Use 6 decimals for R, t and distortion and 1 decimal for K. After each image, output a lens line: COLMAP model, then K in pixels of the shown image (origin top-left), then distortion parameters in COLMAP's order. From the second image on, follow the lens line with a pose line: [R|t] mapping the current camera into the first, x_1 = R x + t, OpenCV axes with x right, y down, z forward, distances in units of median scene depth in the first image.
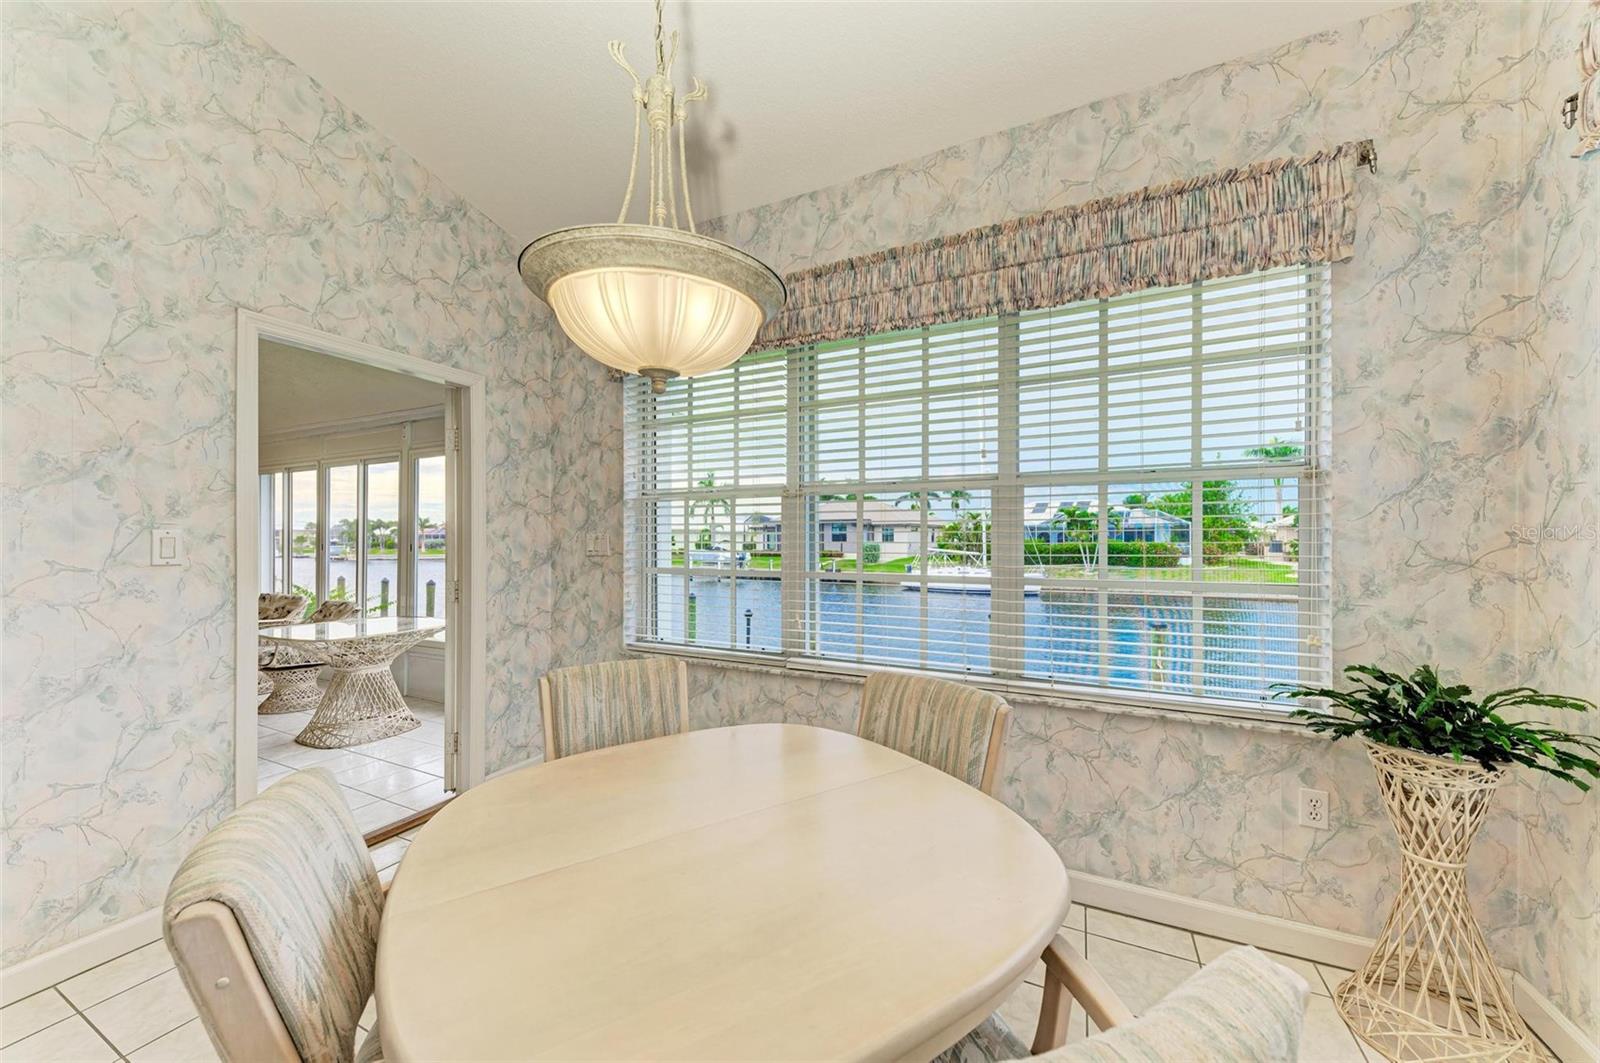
lens RADIAL K [[570.4, 0, 799.6], [0, 570.4, 539.5], [0, 0, 1]] dist [0.017480, -0.006012]
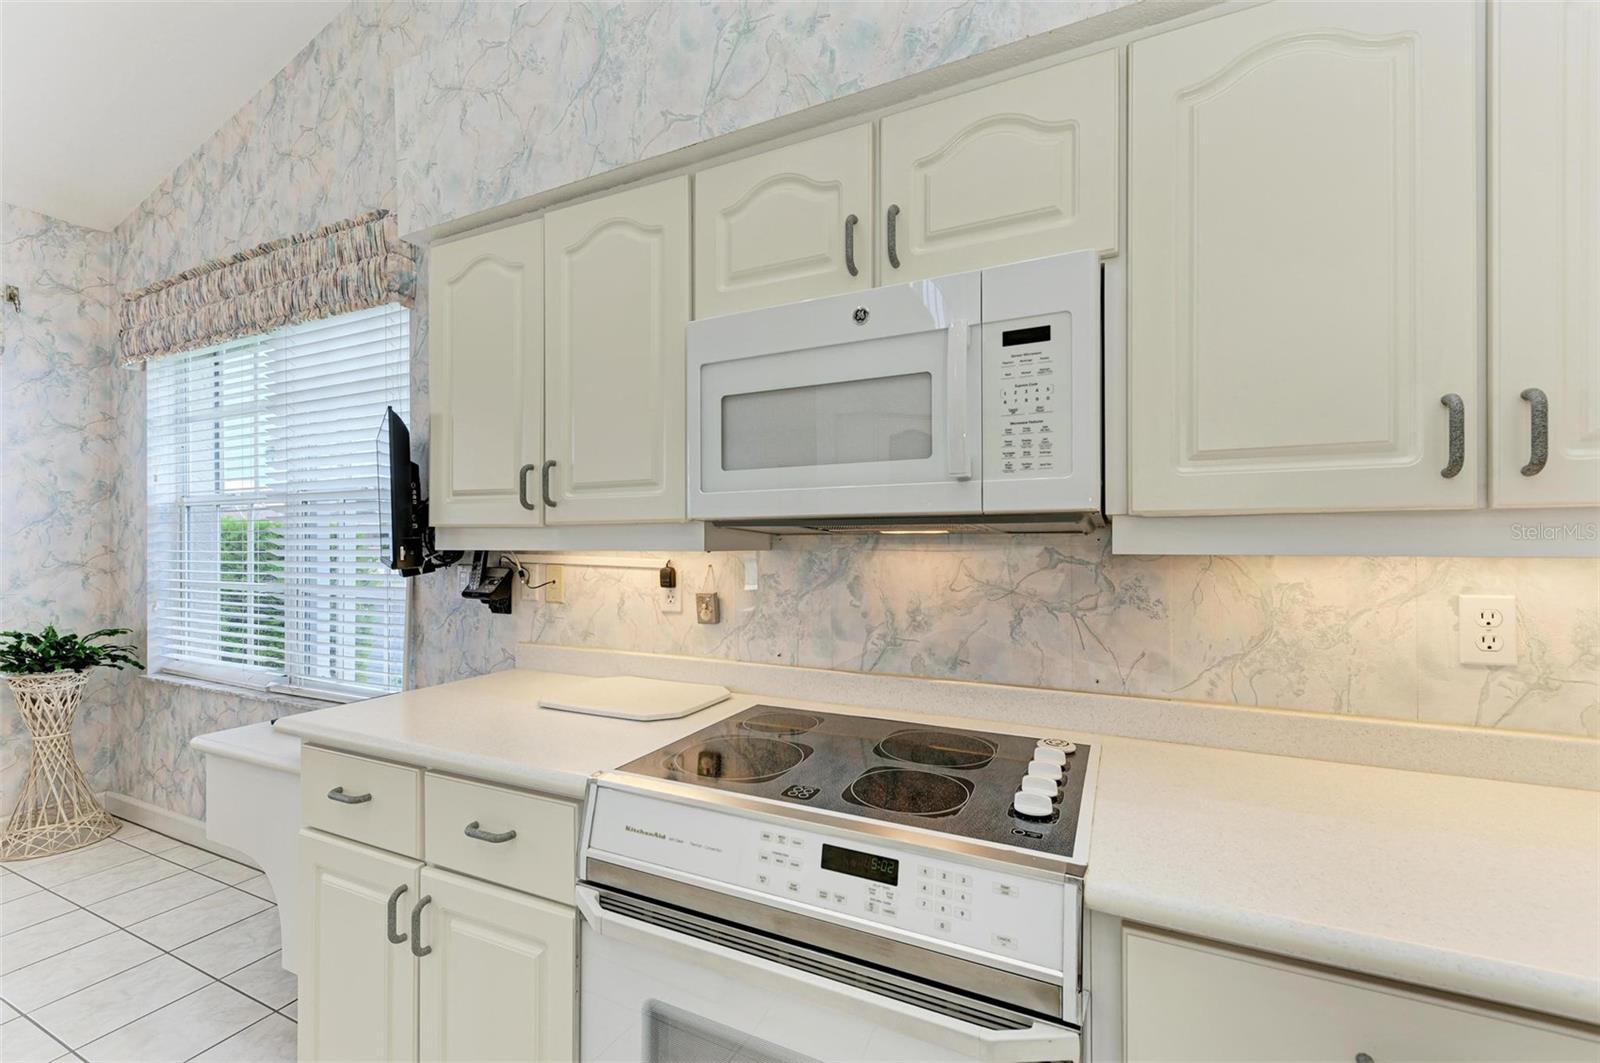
lens RADIAL K [[665.2, 0, 802.5], [0, 665.2, 541.5], [0, 0, 1]] dist [0.022484, -0.006961]
pose [[-0.006077, -0.000080, 0.999982, -0.682385], [-0.000164, 1.000000, 0.000079, -0.020720], [-0.999982, -0.000163, -0.006077, -0.895226]]
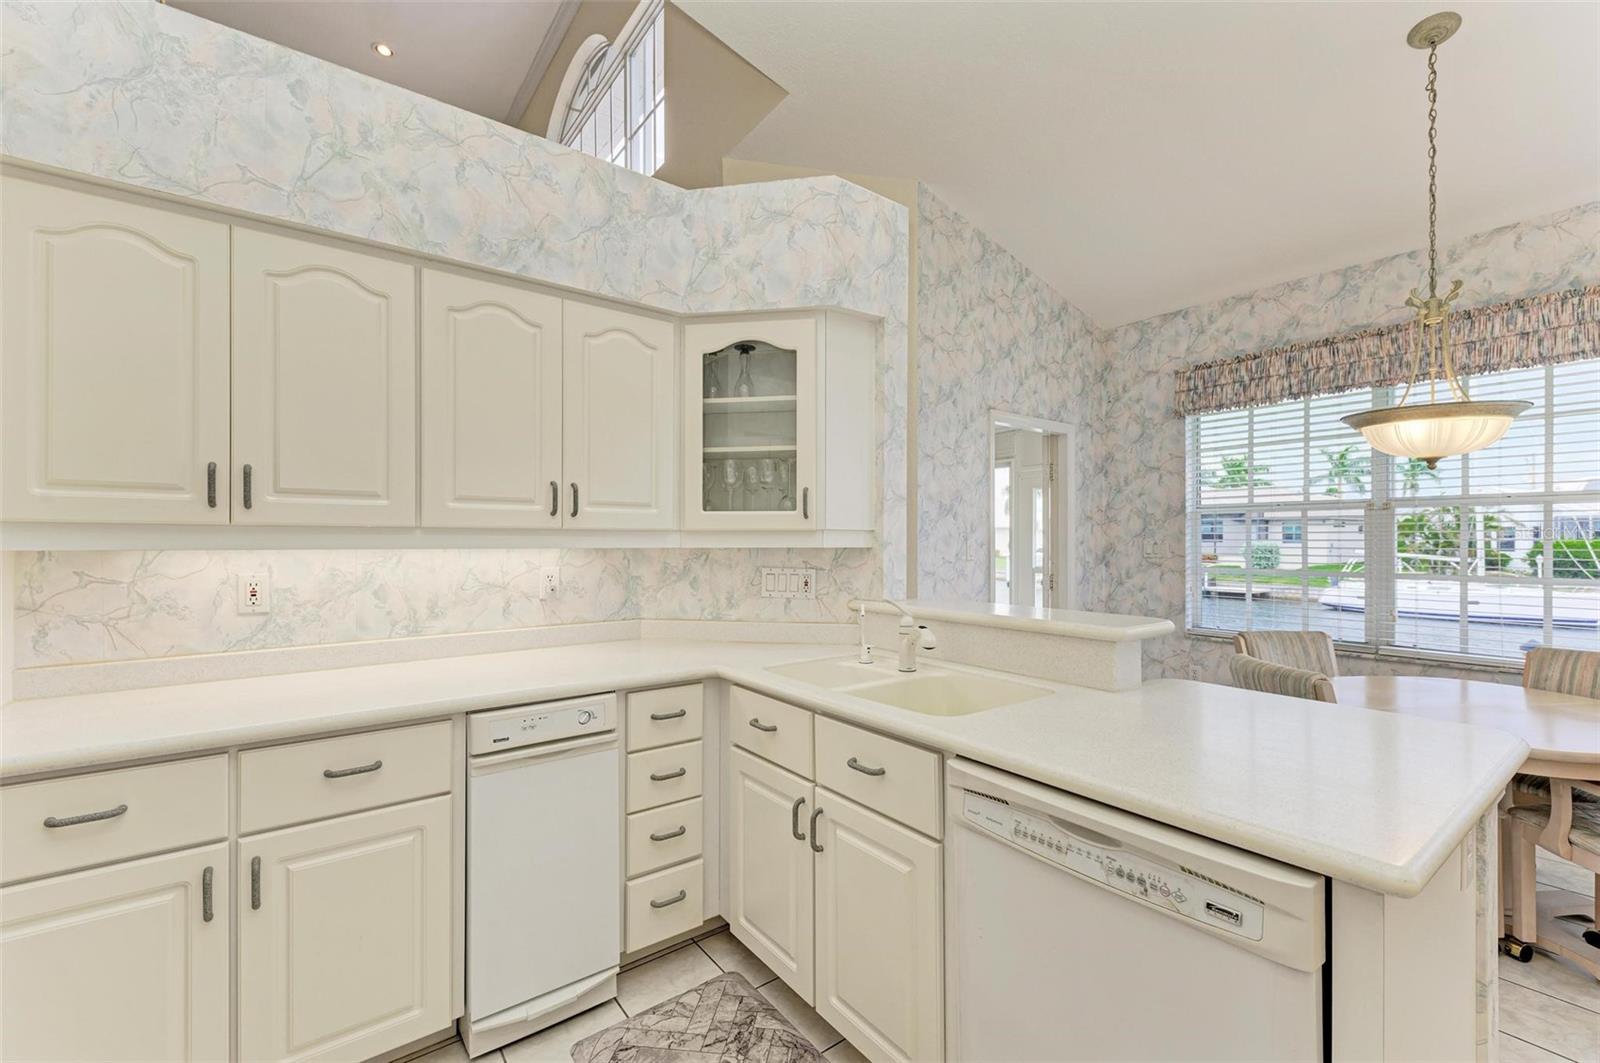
lens RADIAL K [[662.9, 0, 802.7], [0, 662.9, 540.4], [0, 0, 1]] dist [0.024142, -0.009304]
pose [[0.892769, -0.000584, -0.450514, -0.590755], [0.001603, 0.999997, 0.001881, -0.020493], [0.450511, -0.002401, 0.892768, -1.002676]]
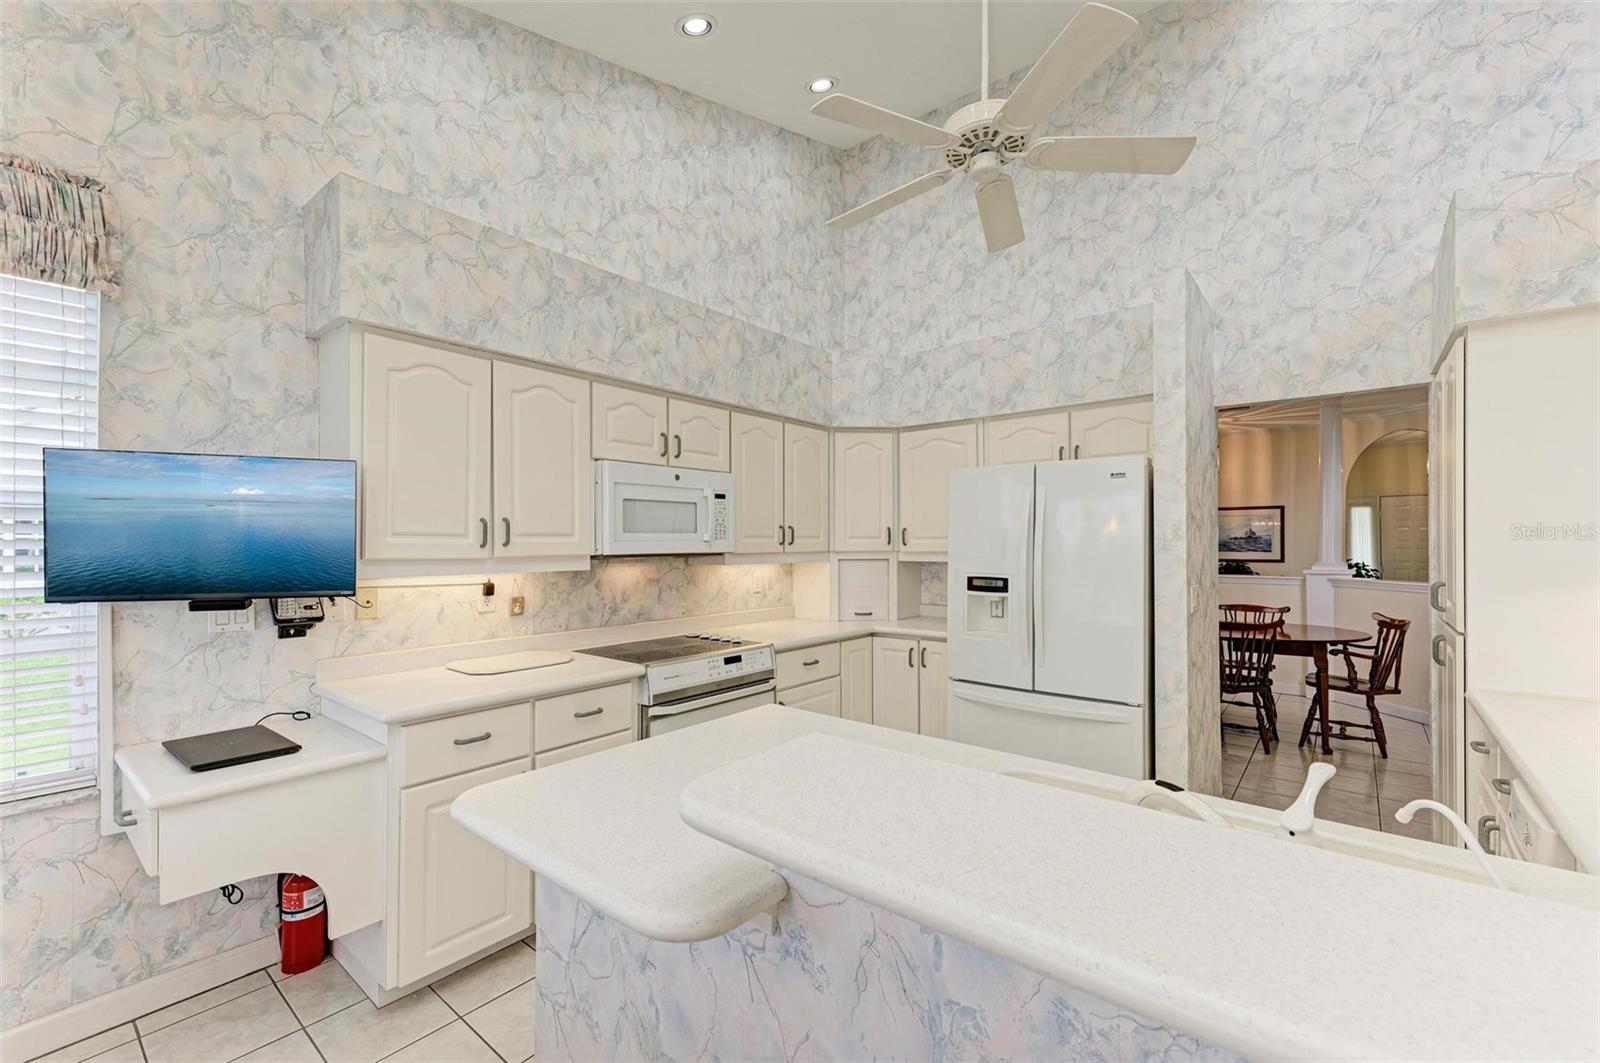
lens RADIAL K [[665.2, 0, 802.5], [0, 665.2, 541.5], [0, 0, 1]] dist [0.022484, -0.006961]
pose [[-0.973437, 0.001887, 0.228947, -0.731240], [0.001010, 0.999992, -0.003950, -0.064573], [-0.228953, -0.003613, -0.973431, 0.481134]]
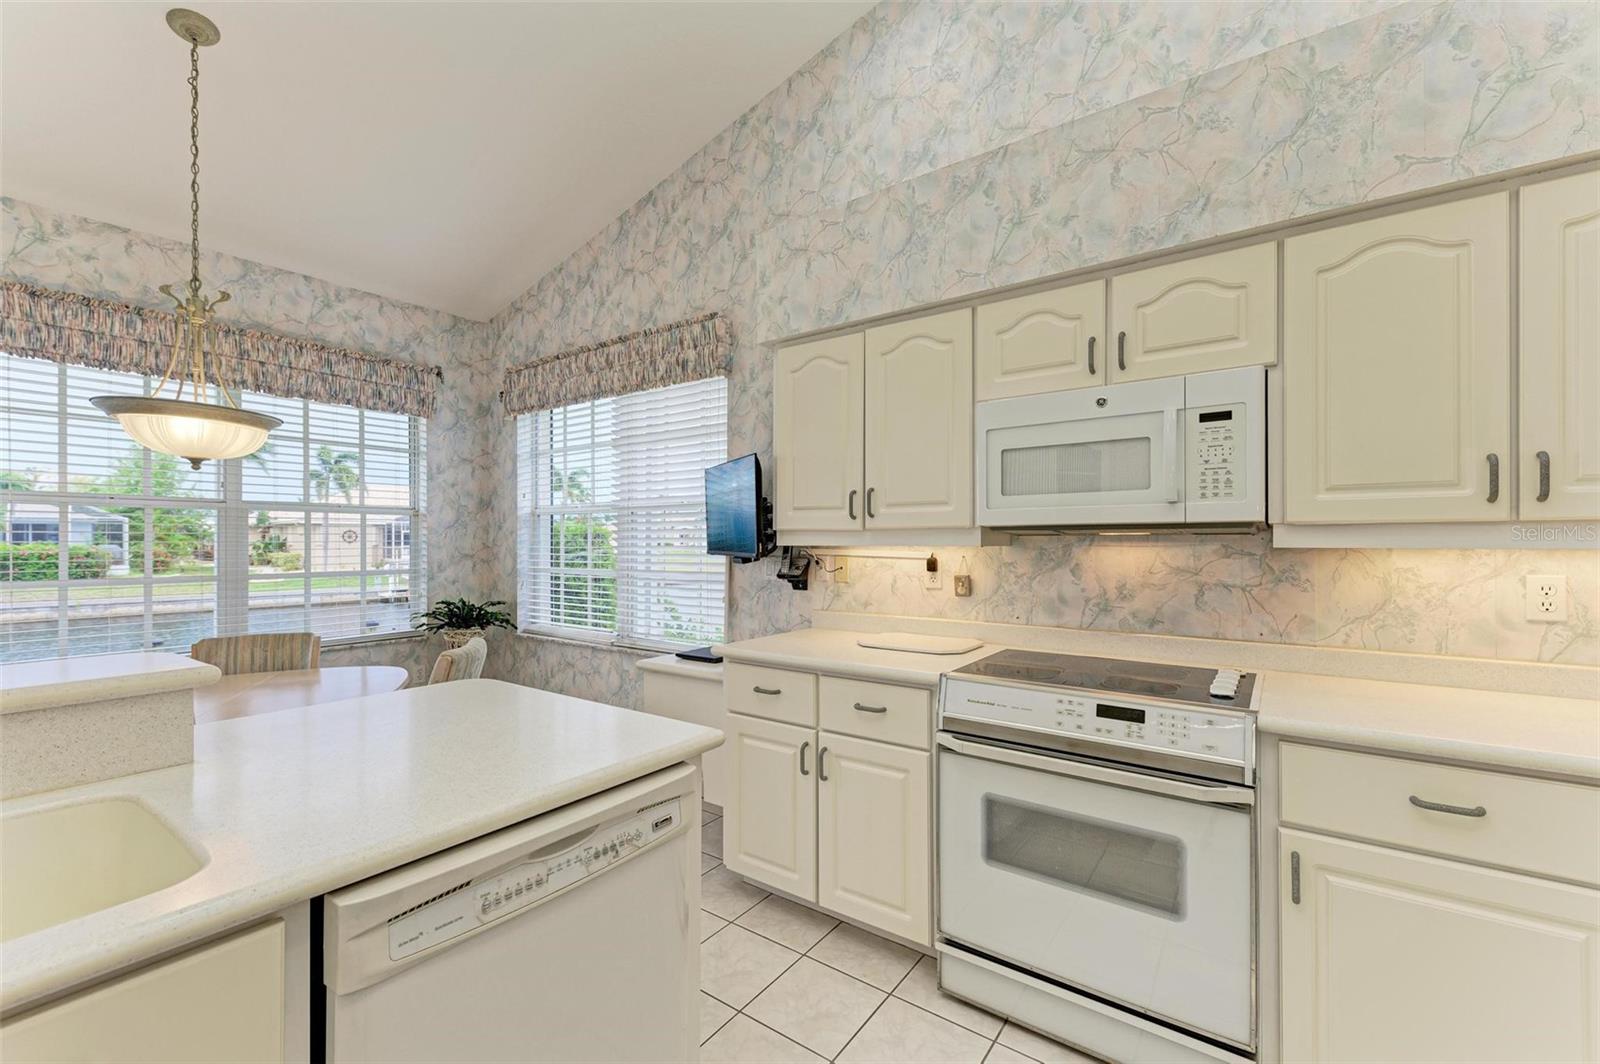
lens RADIAL K [[662.9, 0, 802.7], [0, 662.9, 540.9], [0, 0, 1]] dist [0.024142, -0.009304]
pose [[0.167908, 0.000123, 0.985803, -1.114570], [-0.000888, 1.000000, 0.000026, -0.018758], [-0.985802, -0.000880, 0.167908, -0.687496]]
